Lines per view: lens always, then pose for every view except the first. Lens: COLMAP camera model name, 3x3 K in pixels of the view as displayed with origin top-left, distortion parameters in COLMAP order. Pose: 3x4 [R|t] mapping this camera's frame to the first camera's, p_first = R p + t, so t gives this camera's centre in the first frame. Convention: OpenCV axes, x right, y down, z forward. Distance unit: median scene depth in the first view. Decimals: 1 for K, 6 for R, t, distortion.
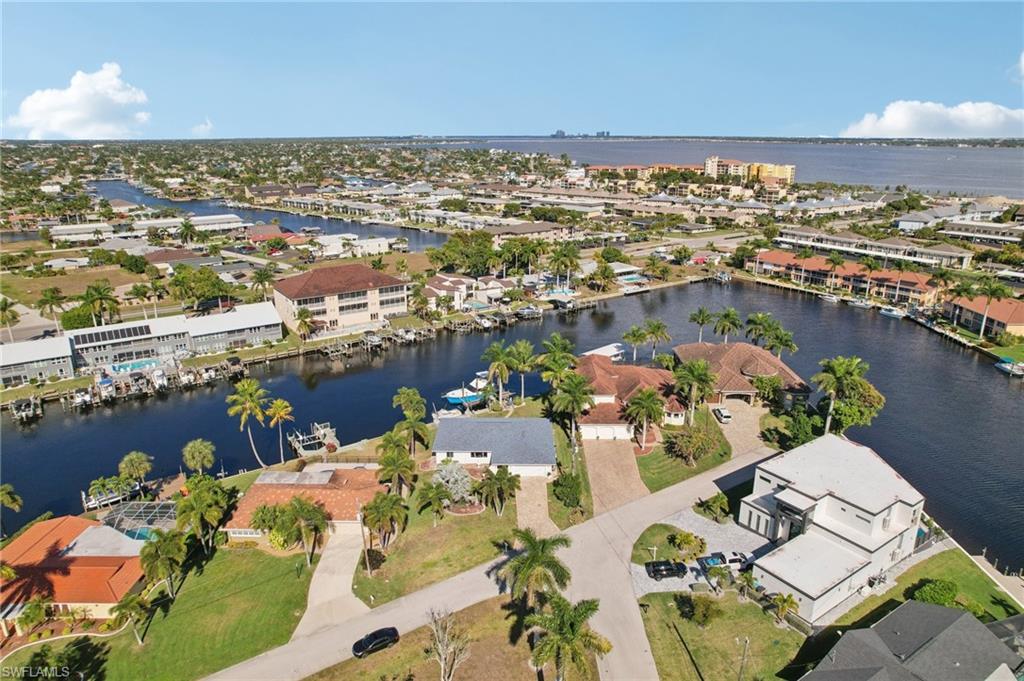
lens RADIAL K [[658.6, 0, 517.2], [0, 658.6, 344.3], [0, 0, 1]] dist [-0.075447, 0.061288]
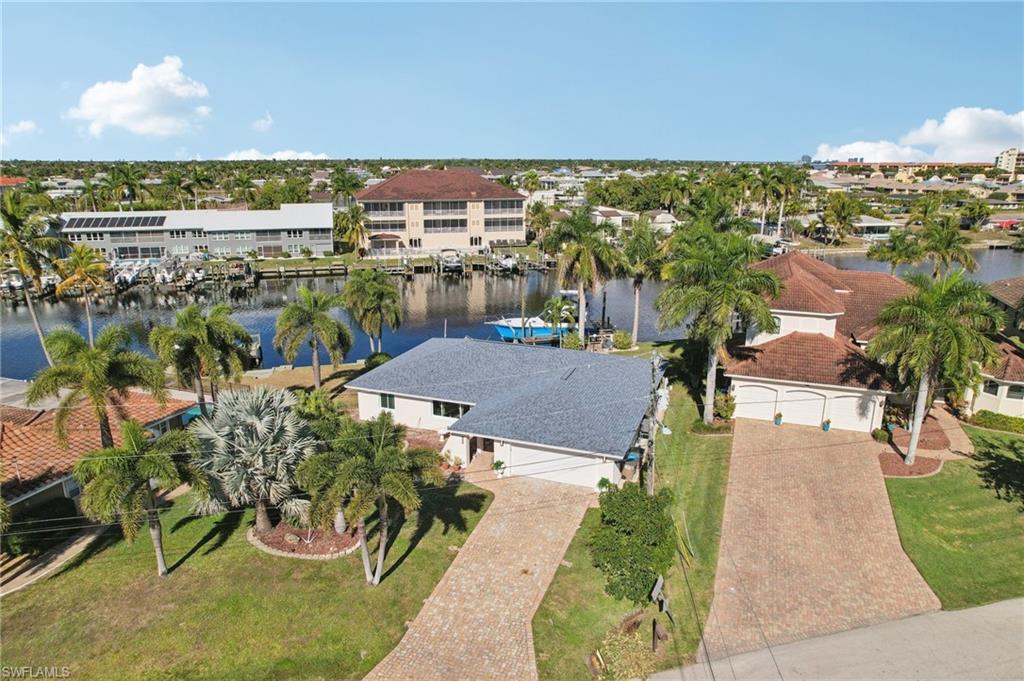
lens RADIAL K [[658.6, 0, 517.2], [0, 658.6, 344.3], [0, 0, 1]] dist [-0.075447, 0.061288]
pose [[0.941626, 0.094885, -0.323014, 0.063156], [-0.106548, 0.994134, -0.018576, 0.078866], [0.319356, 0.051908, 0.946212, 0.379780]]
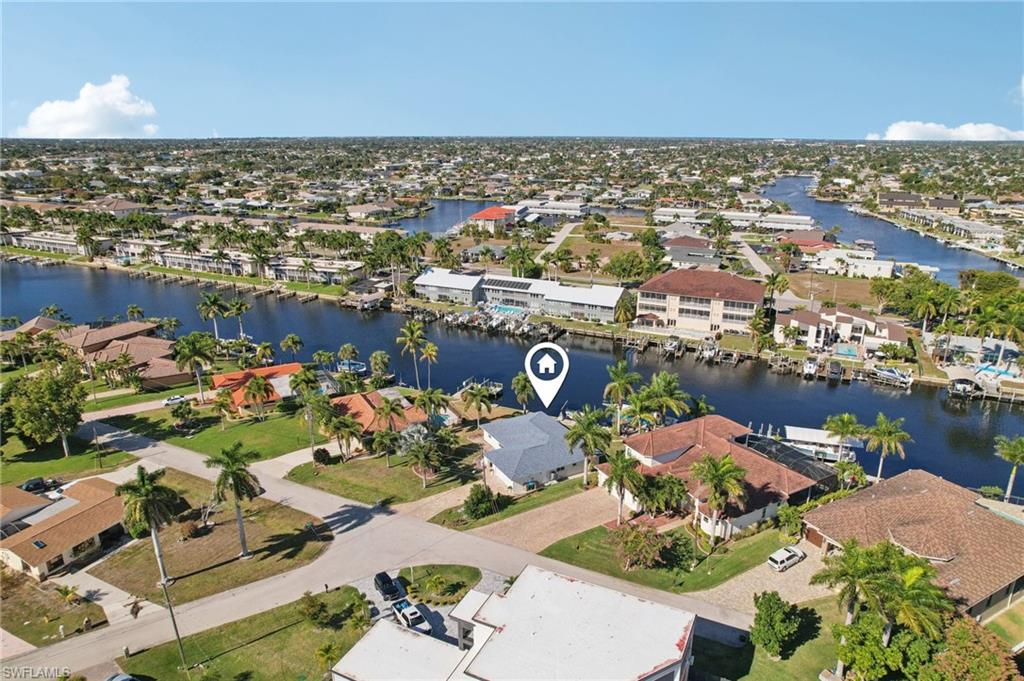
lens RADIAL K [[655.8, 0, 513.3], [0, 655.8, 337.2], [0, 0, 1]] dist [-0.068727, 0.055078]
pose [[0.489571, 0.259789, -0.832364, 0.463008], [-0.267925, 0.953225, 0.139925, -0.088645], [0.829781, 0.154507, 0.536275, 0.256858]]
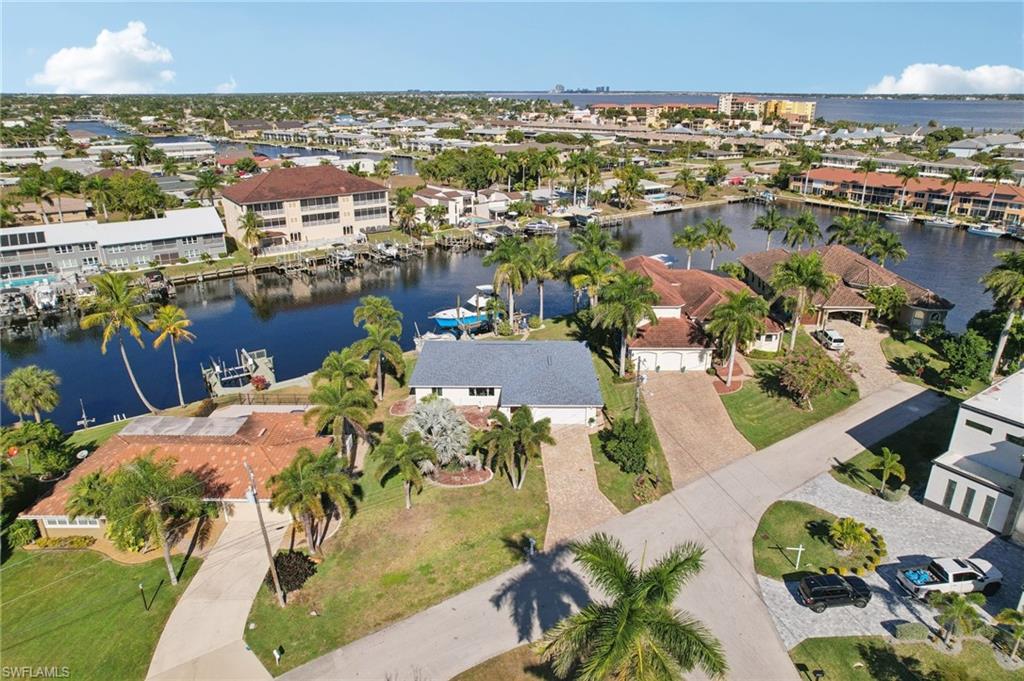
lens RADIAL K [[653.8, 0, 519.0], [0, 653.8, 339.2], [0, 0, 1]] dist [-0.084245, 0.076854]
pose [[0.999987, 0.000014, 0.005012, -0.014632], [-0.000297, 0.998403, 0.056495, 0.047918], [-0.005003, -0.056496, 0.998390, 0.215366]]
